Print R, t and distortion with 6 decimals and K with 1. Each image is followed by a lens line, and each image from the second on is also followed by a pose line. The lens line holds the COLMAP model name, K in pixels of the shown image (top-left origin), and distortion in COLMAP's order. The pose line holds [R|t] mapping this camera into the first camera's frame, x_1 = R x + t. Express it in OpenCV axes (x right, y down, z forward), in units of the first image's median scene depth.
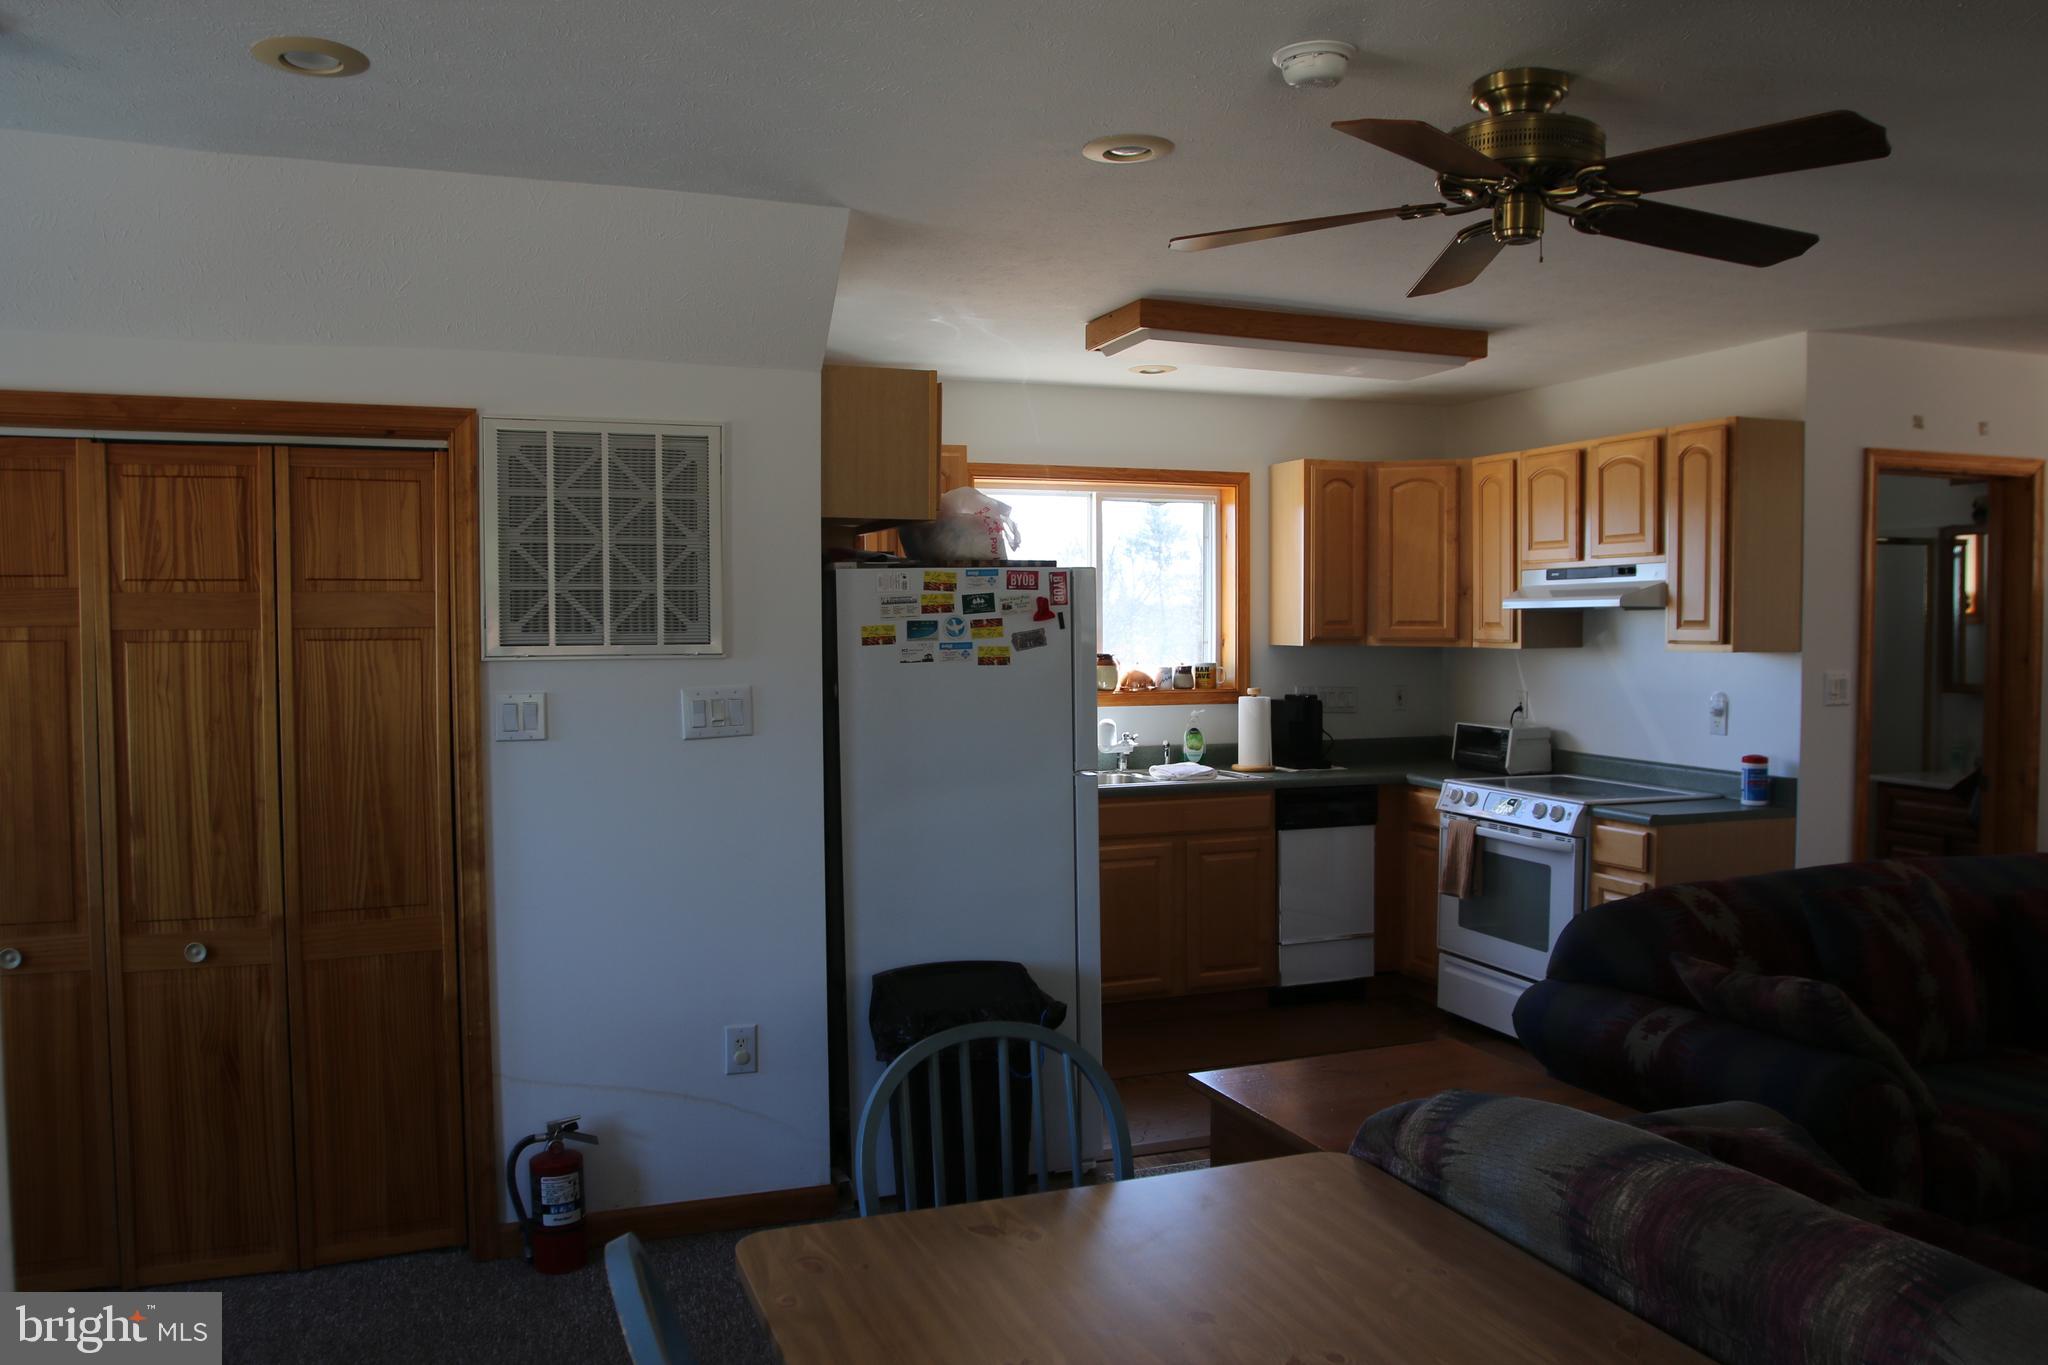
lens RADIAL K [[1531.5, 0, 1014.7], [0, 1531.5, 701.0], [0, 0, 1]] dist [-0.098599, 0.074877]
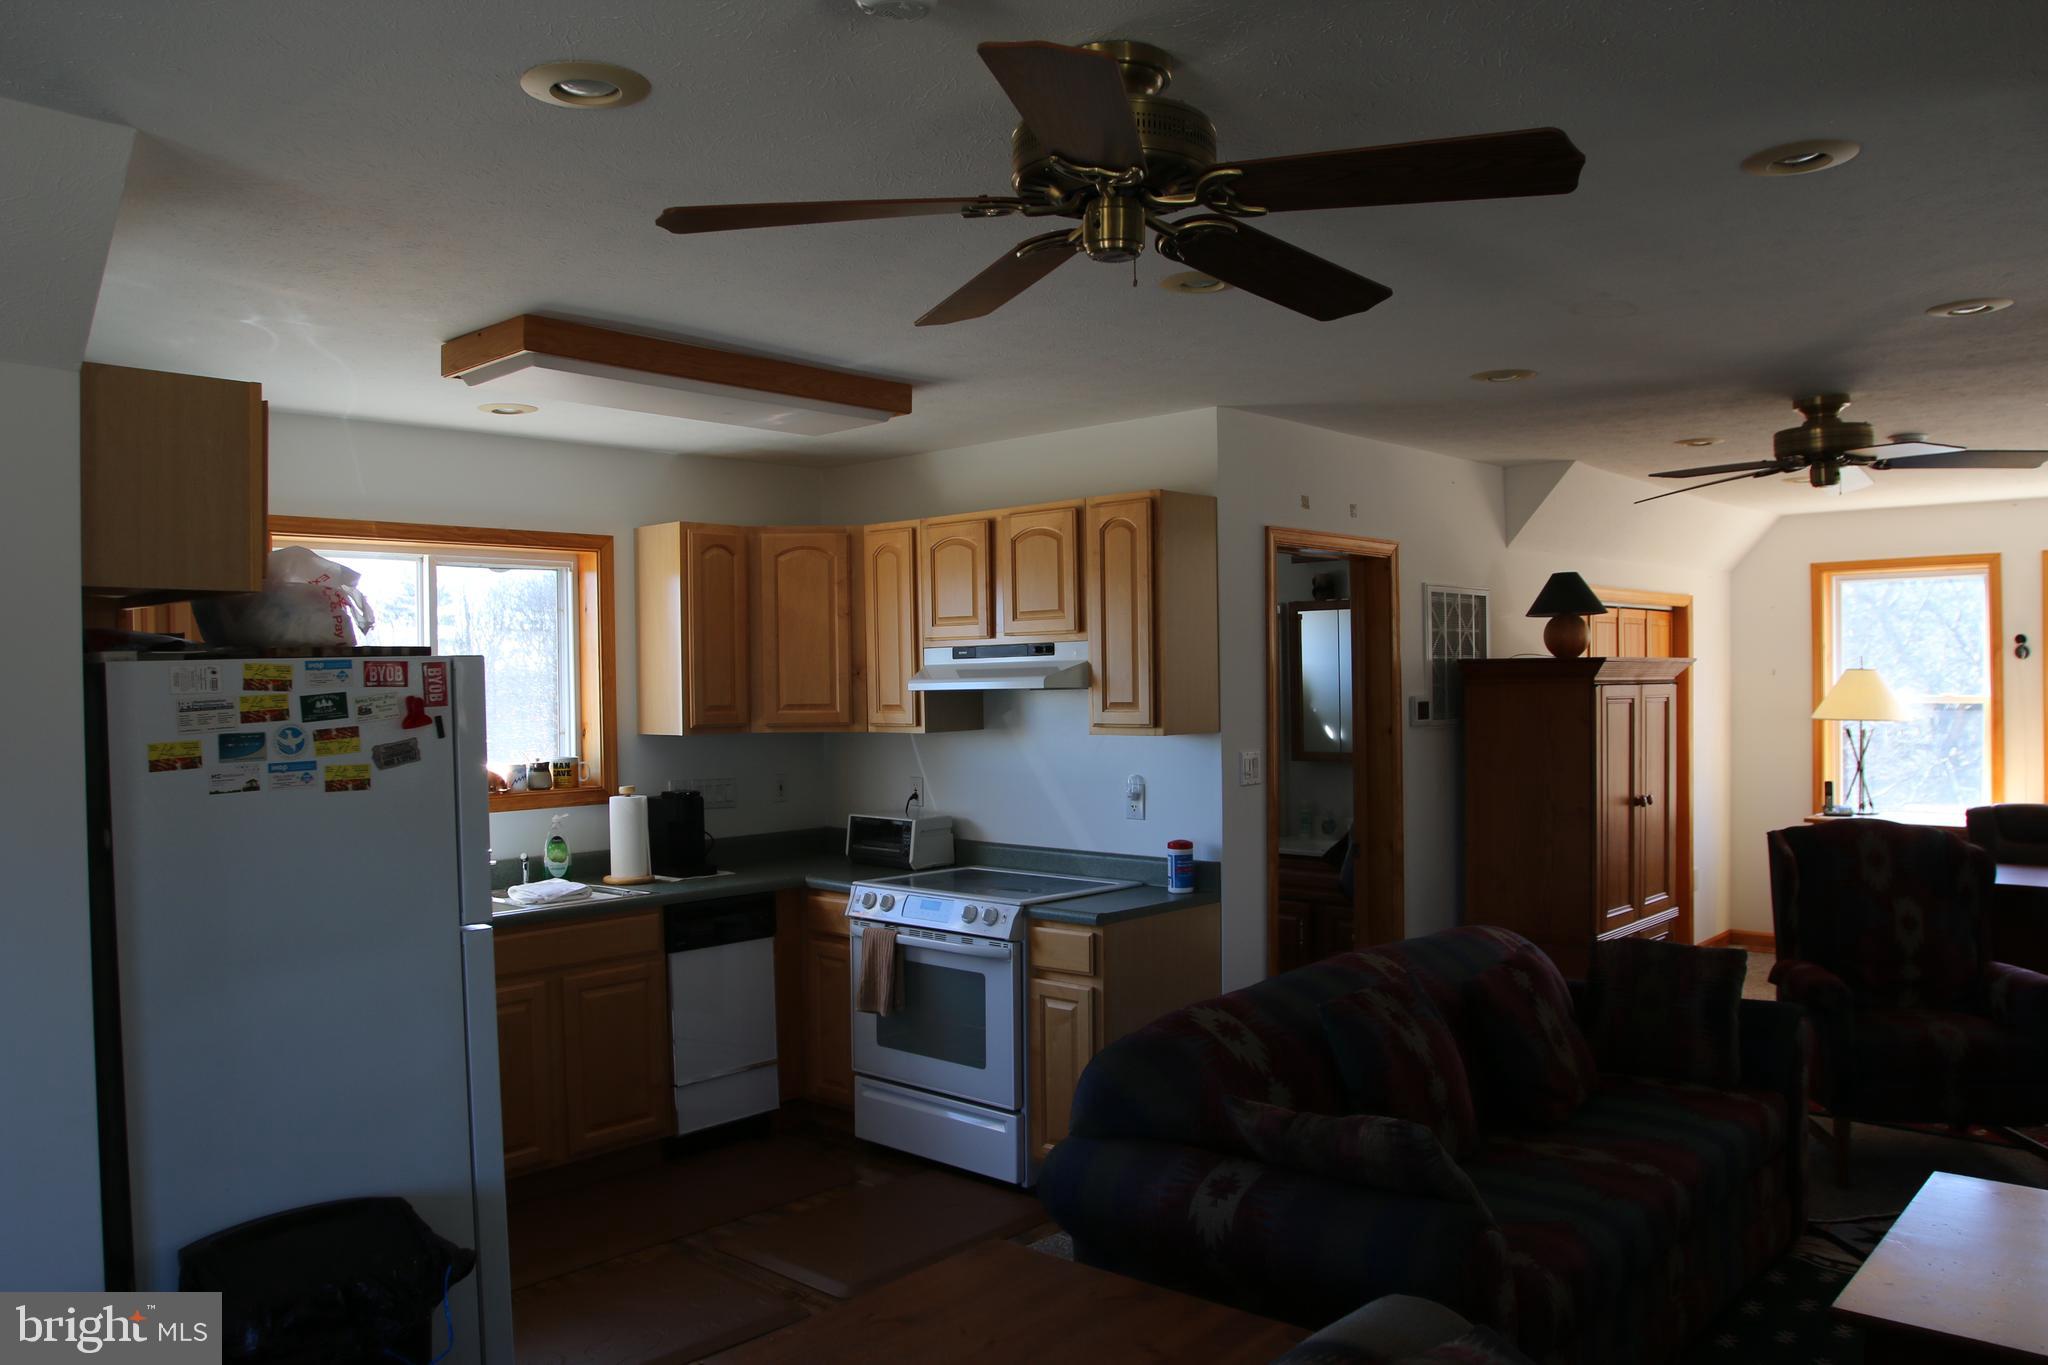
lens RADIAL K [[1531.5, 0, 1014.7], [0, 1531.5, 701.0], [0, 0, 1]] dist [-0.098599, 0.074877]
pose [[0.891558, -0.017691, 0.452562, -0.043357], [0.036758, 0.998767, -0.033373, -0.024343], [-0.451413, 0.046389, 0.891108, 0.170617]]
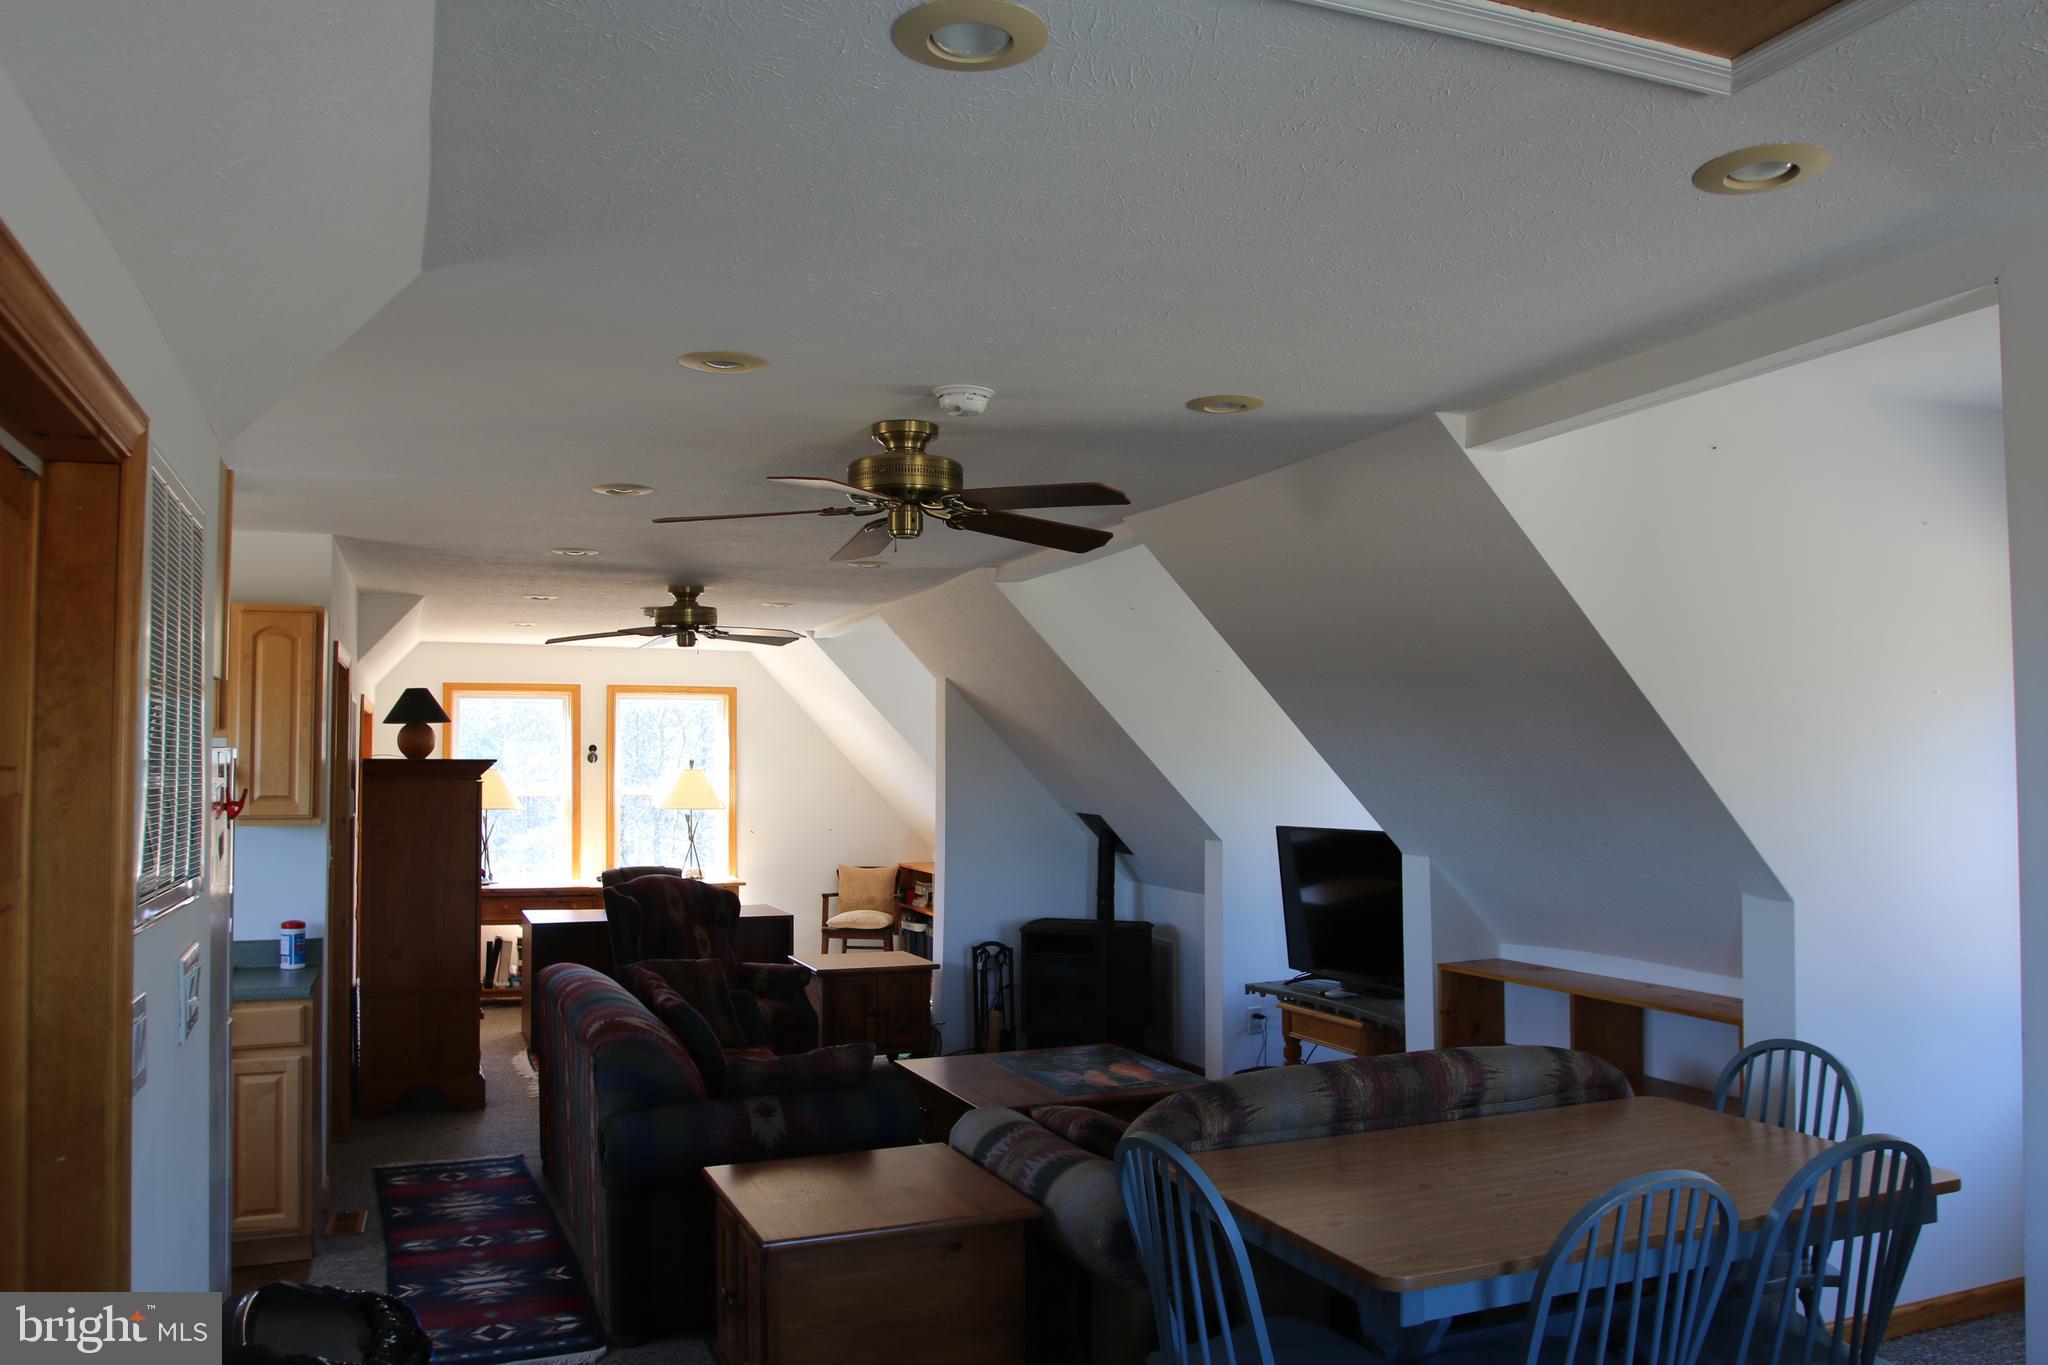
lens RADIAL K [[1531.5, 0, 1014.7], [0, 1531.5, 701.0], [0, 0, 1]] dist [-0.098599, 0.074877]
pose [[-0.025518, 0.041419, 0.998816, -0.584695], [0.052514, 0.997817, -0.040036, -0.049814], [-0.998294, 0.051430, -0.027638, 0.512915]]
